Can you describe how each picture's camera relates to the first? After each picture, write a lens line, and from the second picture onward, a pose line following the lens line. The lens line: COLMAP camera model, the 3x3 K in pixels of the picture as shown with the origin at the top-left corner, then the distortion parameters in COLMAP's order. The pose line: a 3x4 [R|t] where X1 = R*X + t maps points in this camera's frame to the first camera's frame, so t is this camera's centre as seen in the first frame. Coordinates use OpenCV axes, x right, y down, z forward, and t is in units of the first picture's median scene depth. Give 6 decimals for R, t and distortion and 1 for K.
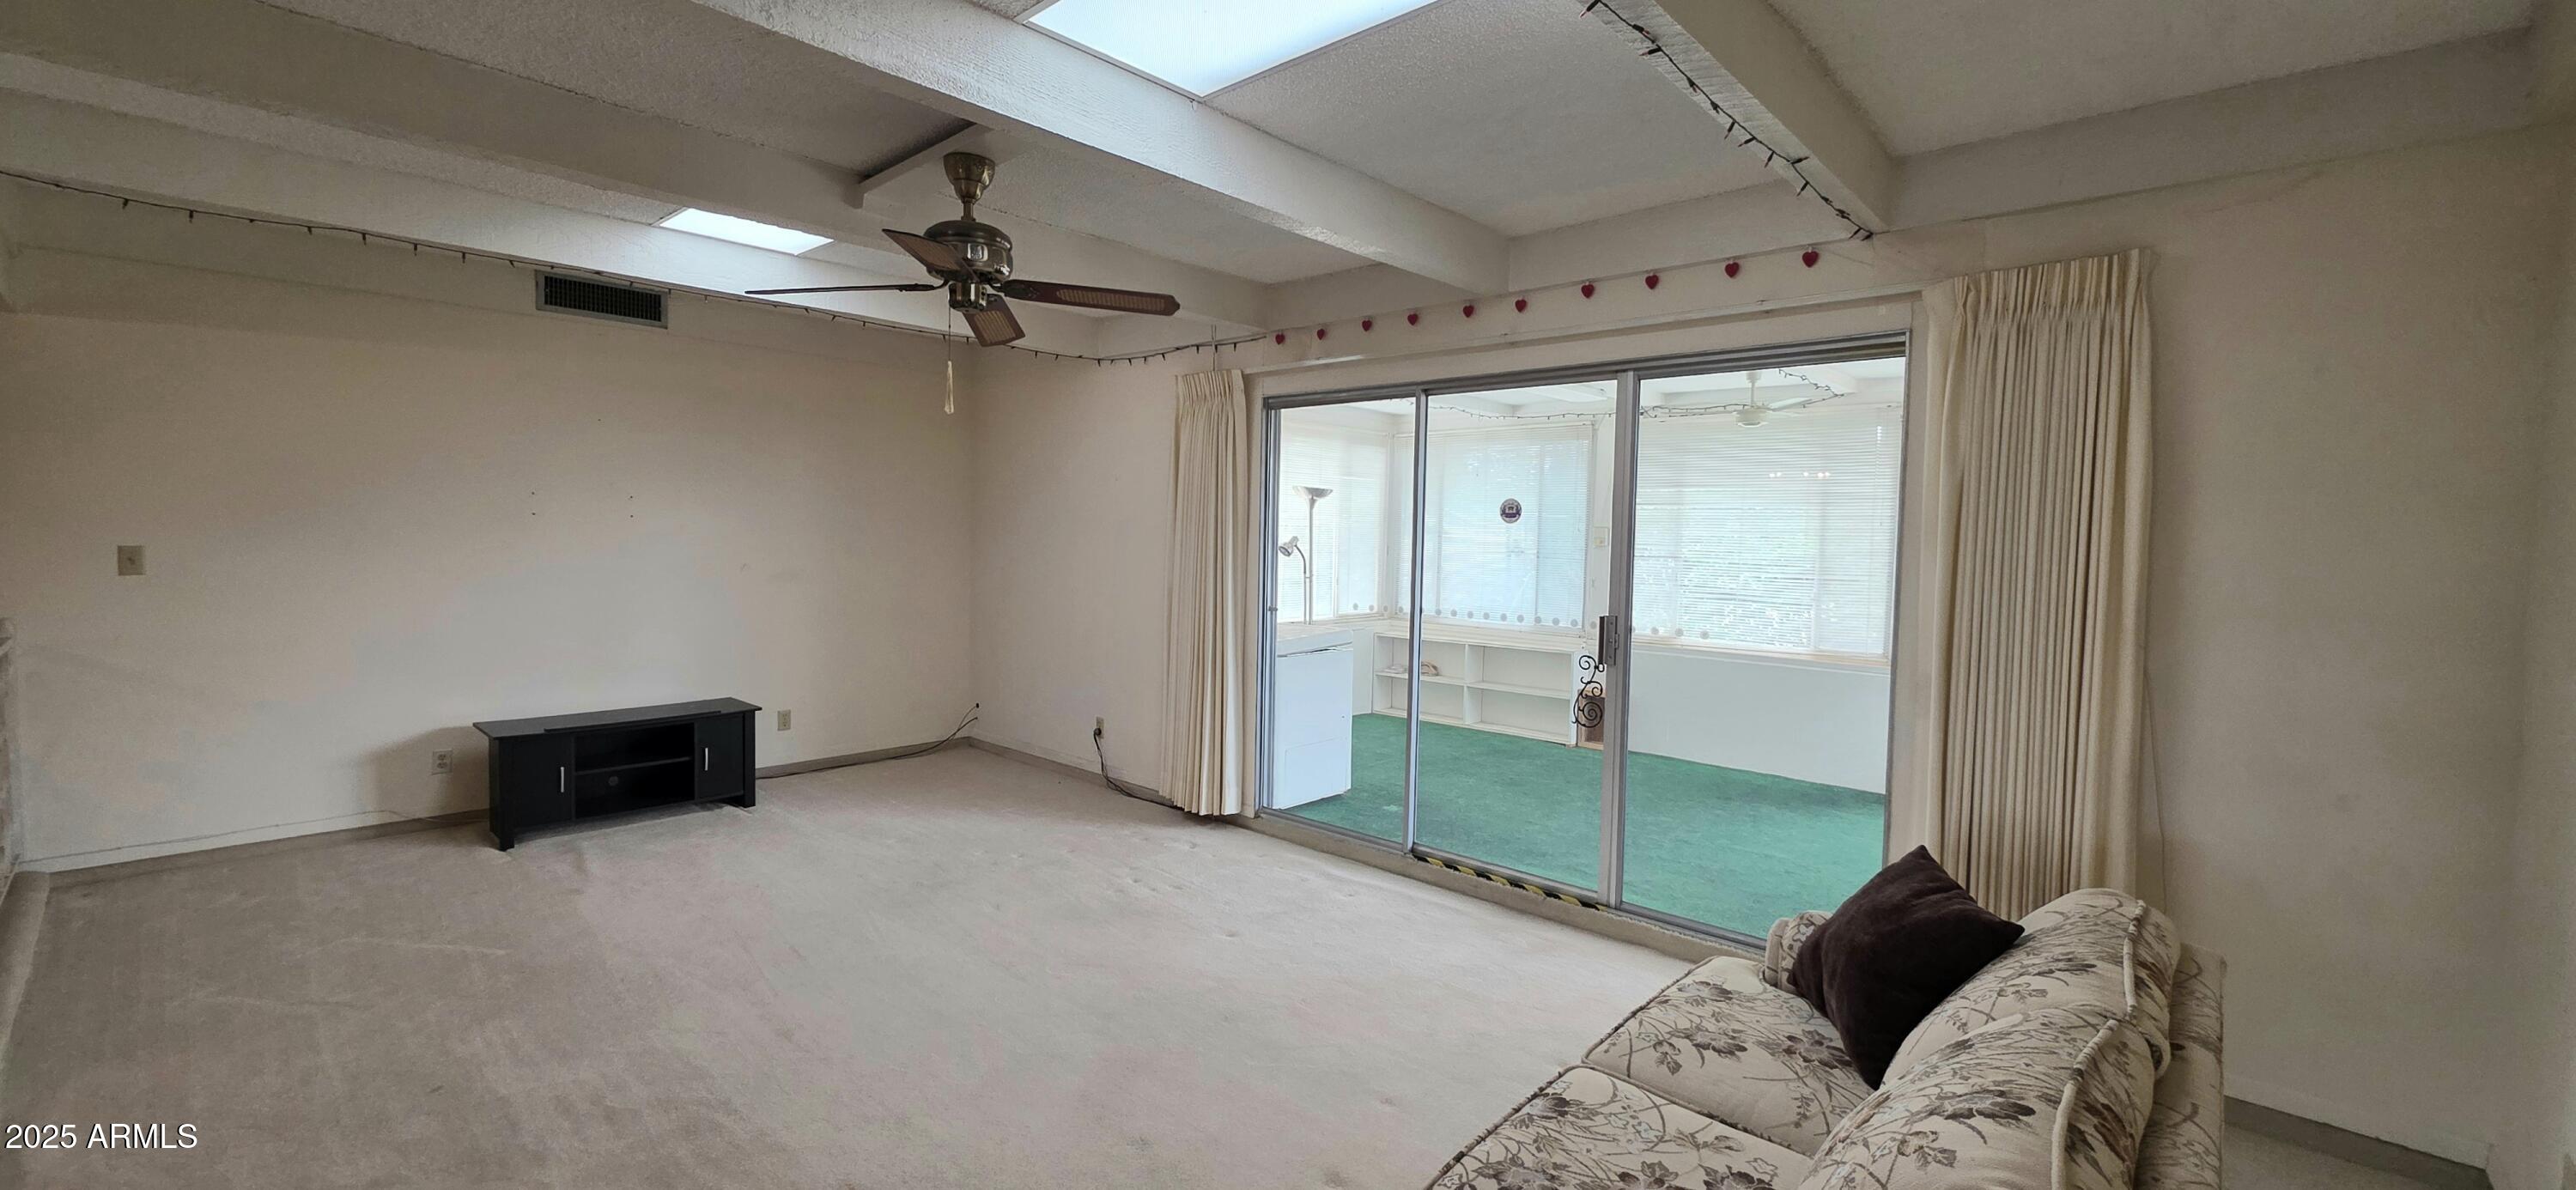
lens RADIAL K [[1019.6, 0, 1280.1], [0, 1019.6, 599.6], [0, 0, 1]] dist [0.001878, -0.000026]
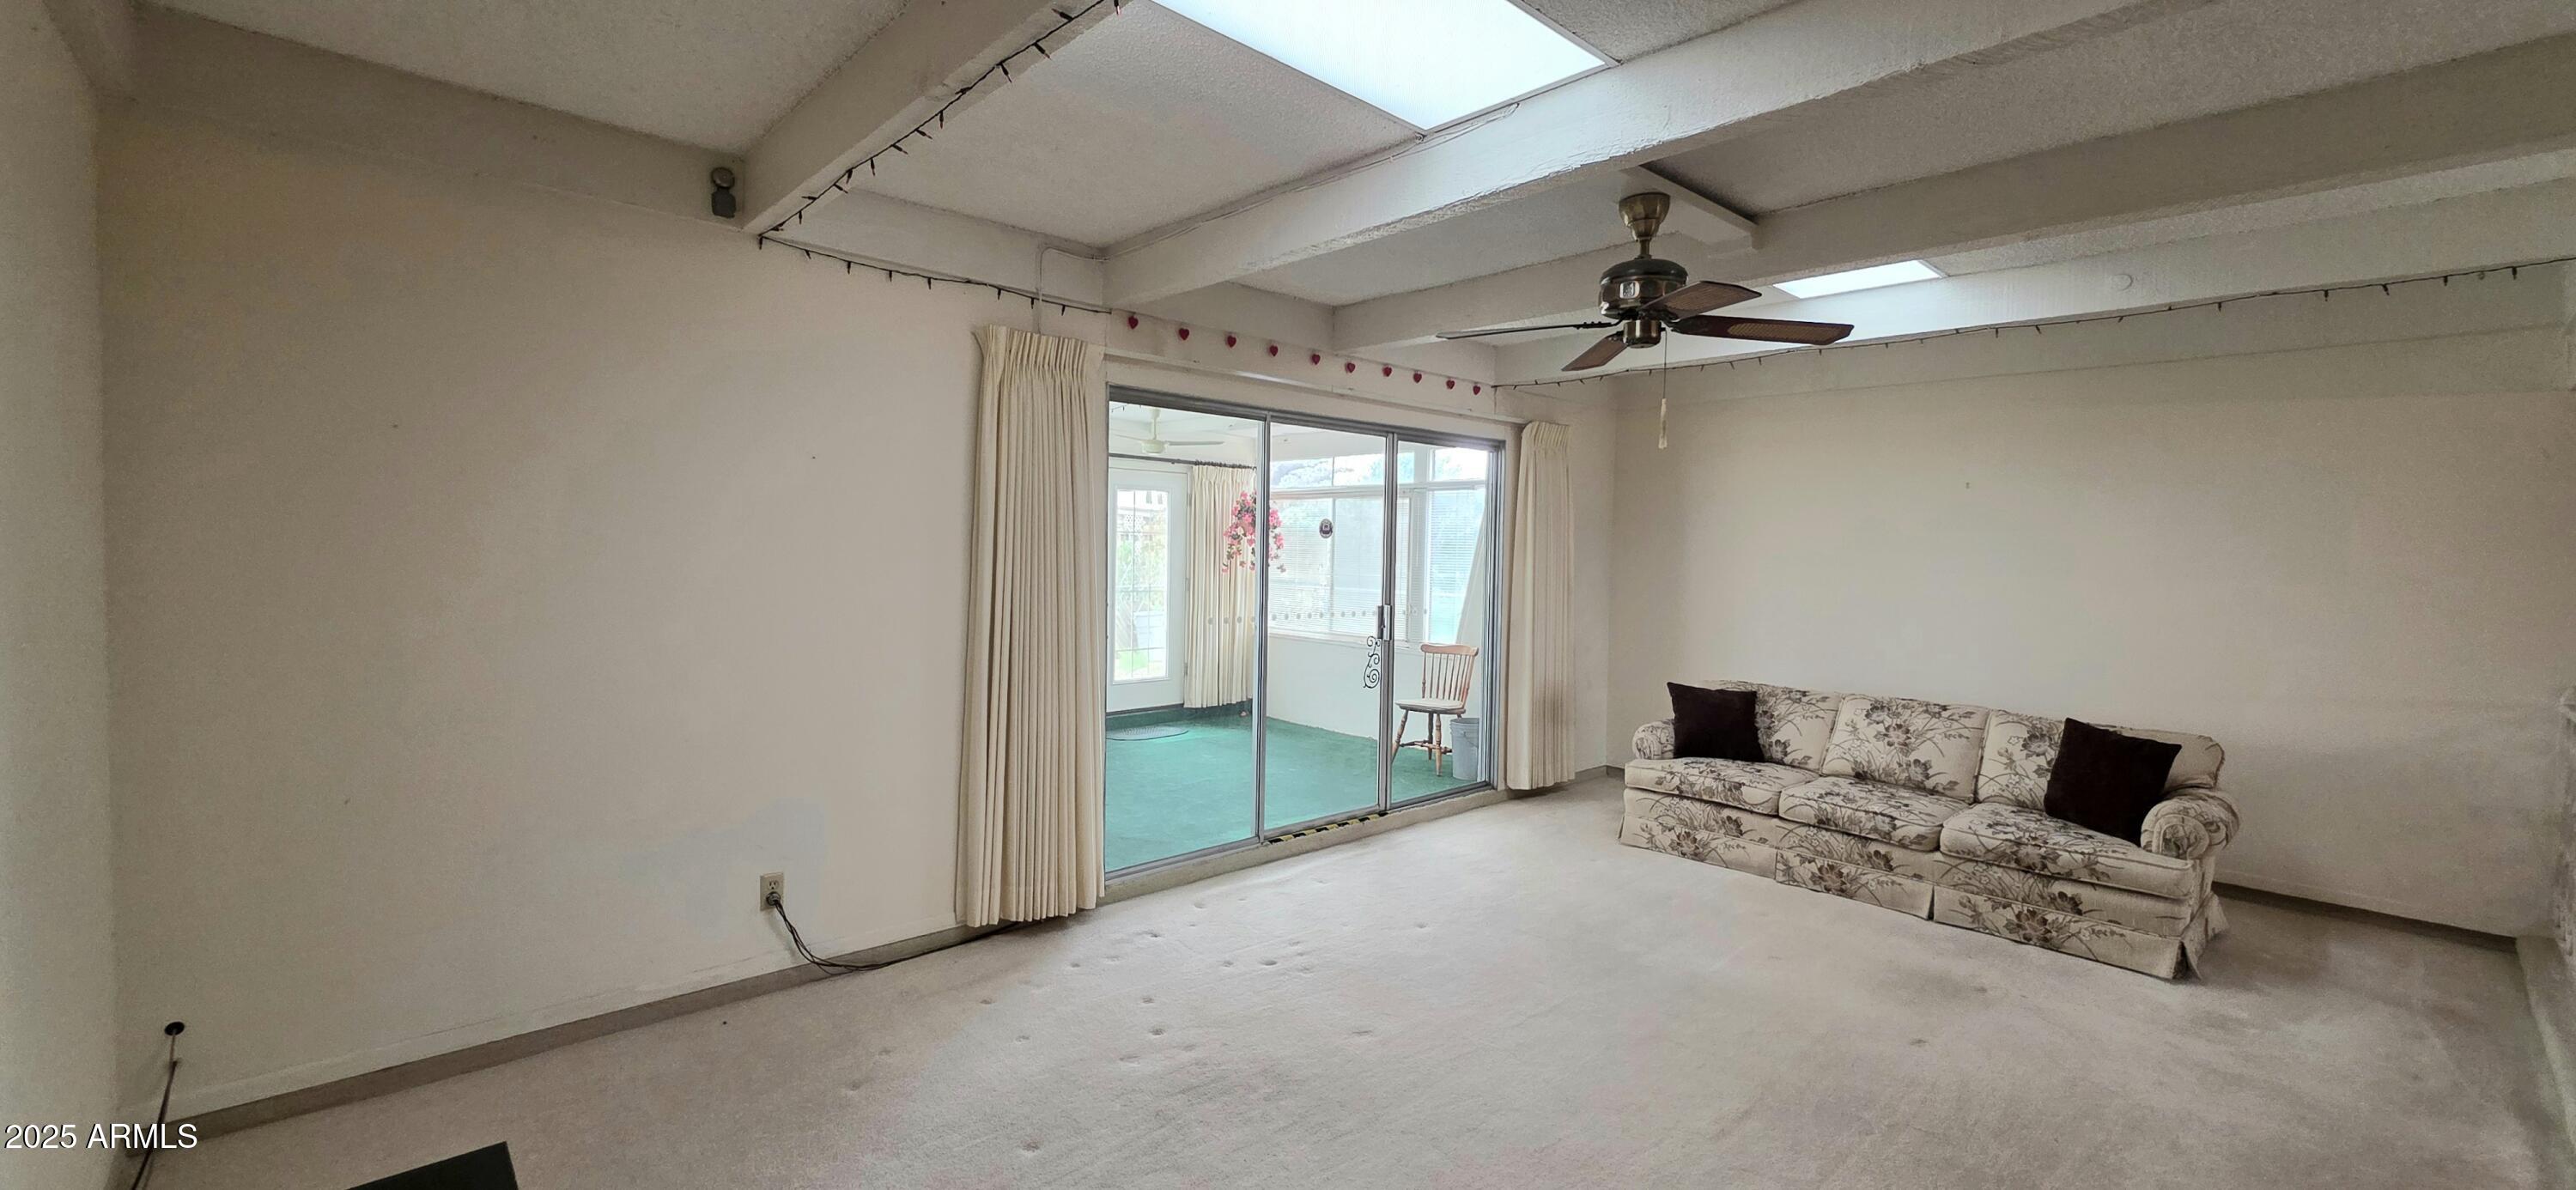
lens RADIAL K [[1019.6, 0, 1275.6], [0, 1019.6, 589.9], [0, 0, 1]] dist [0.001878, -0.000026]
pose [[0.086545, -0.057817, 0.994569, -0.953042], [0.050358, 0.997292, 0.053593, -0.076423], [-0.994974, 0.045447, 0.089222, 0.896894]]
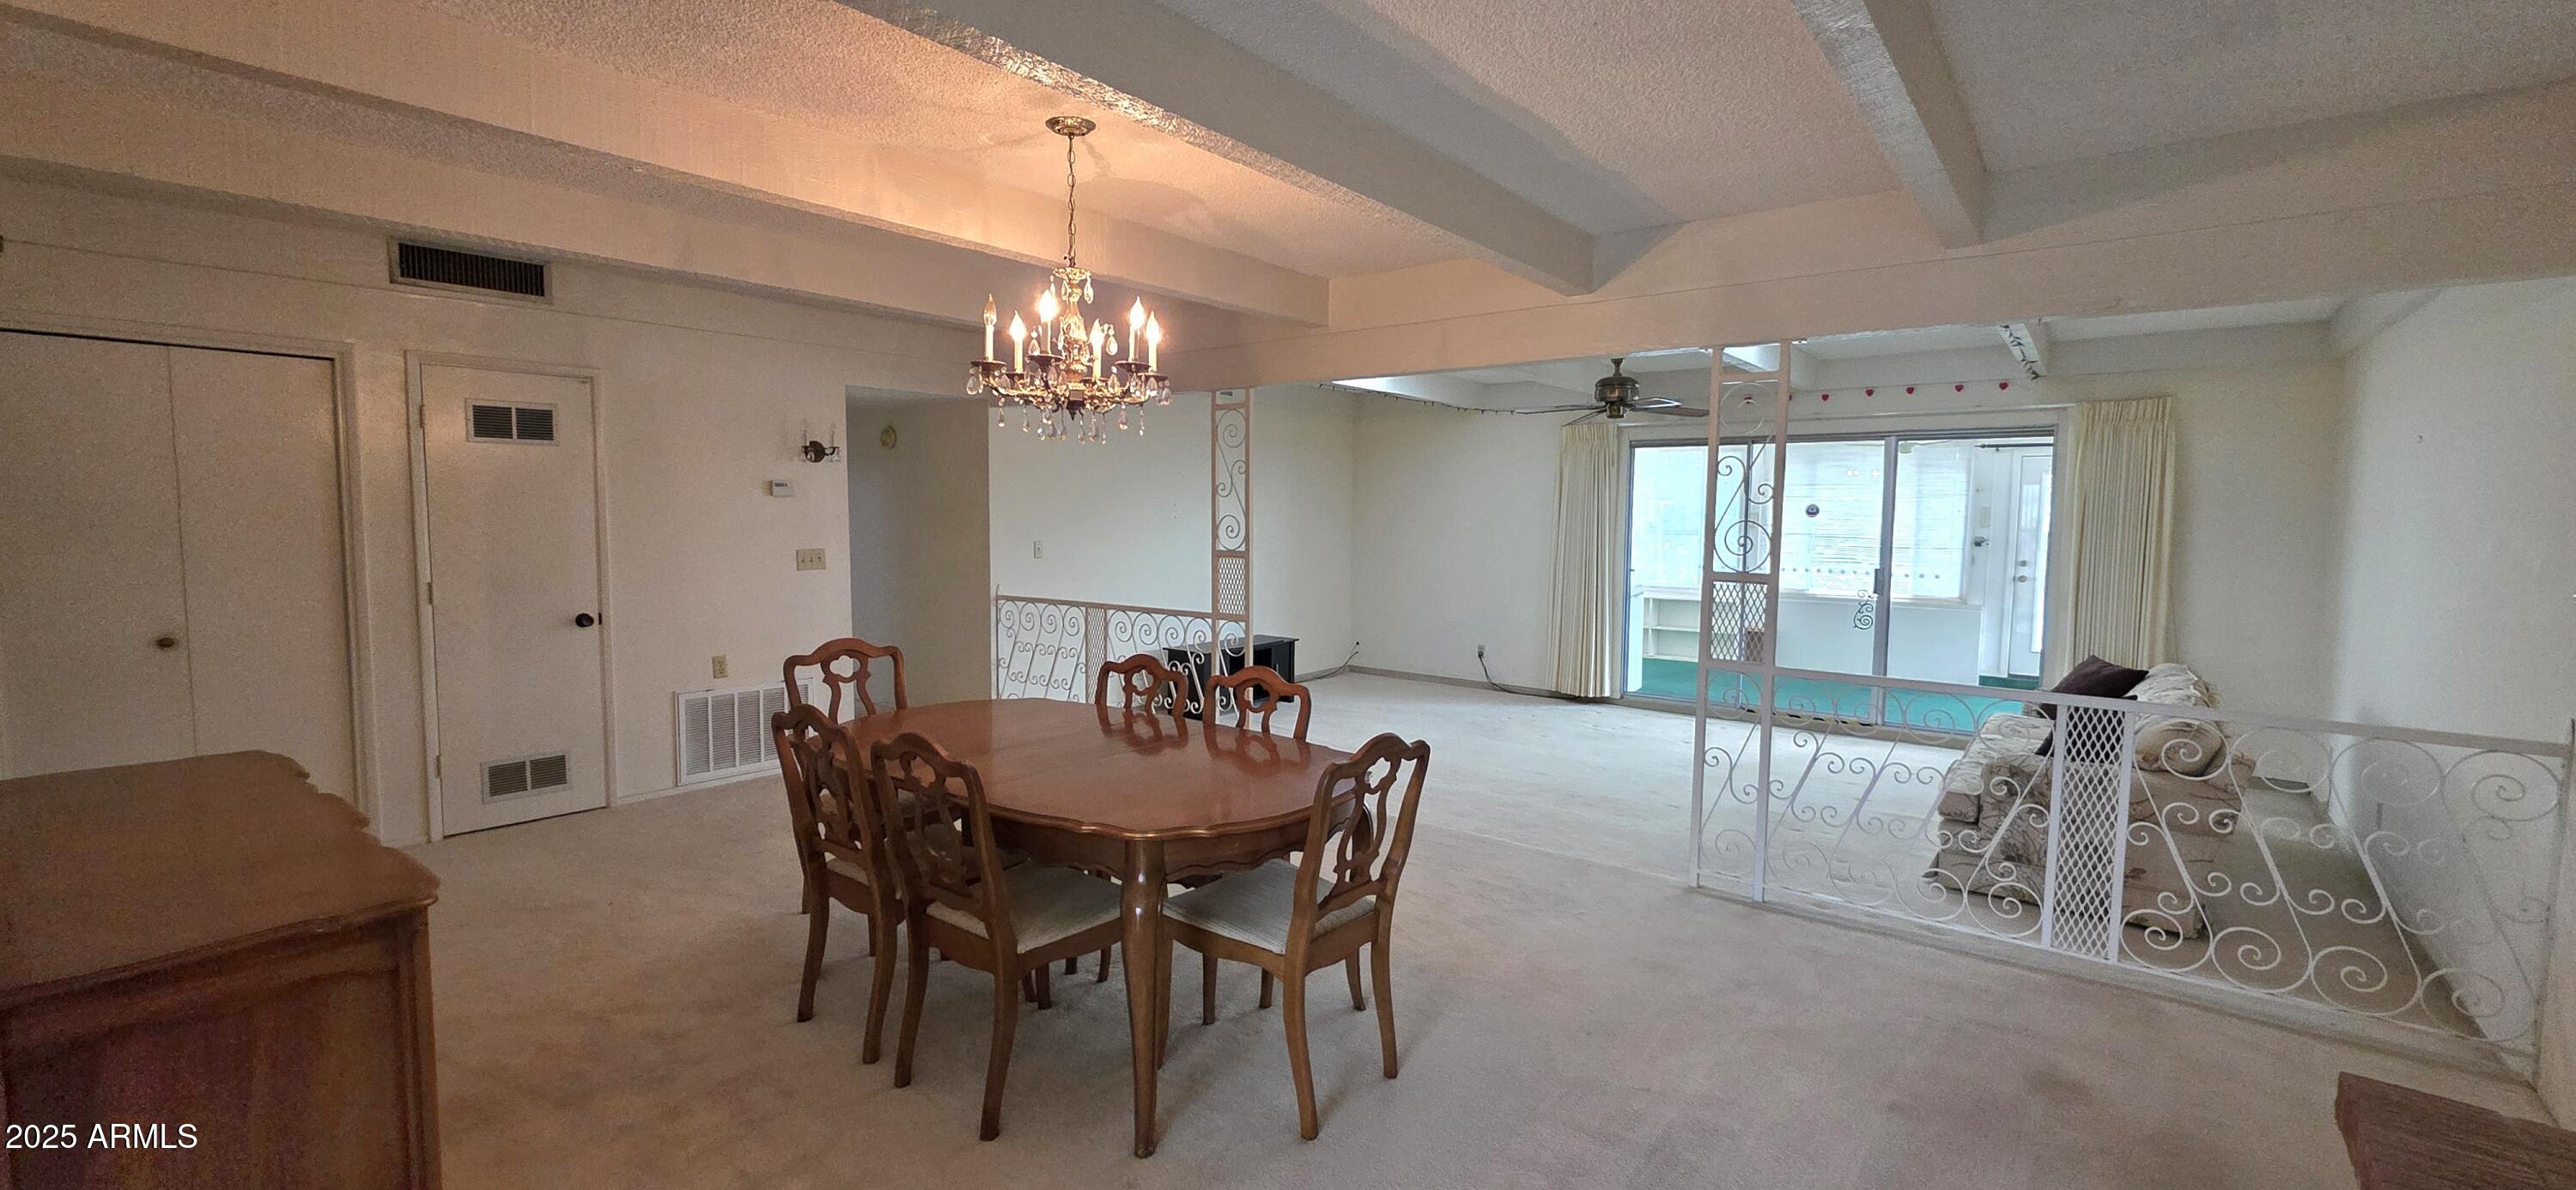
lens RADIAL K [[1019.6, 0, 1294.3], [0, 1019.6, 599.6], [0, 0, 1]] dist [0.001878, -0.000026]
pose [[0.998021, -0.016692, 0.060619, -0.741870], [0.015351, 0.999628, 0.022523, 0.013028], [-0.060973, -0.021548, 0.997907, -0.684493]]
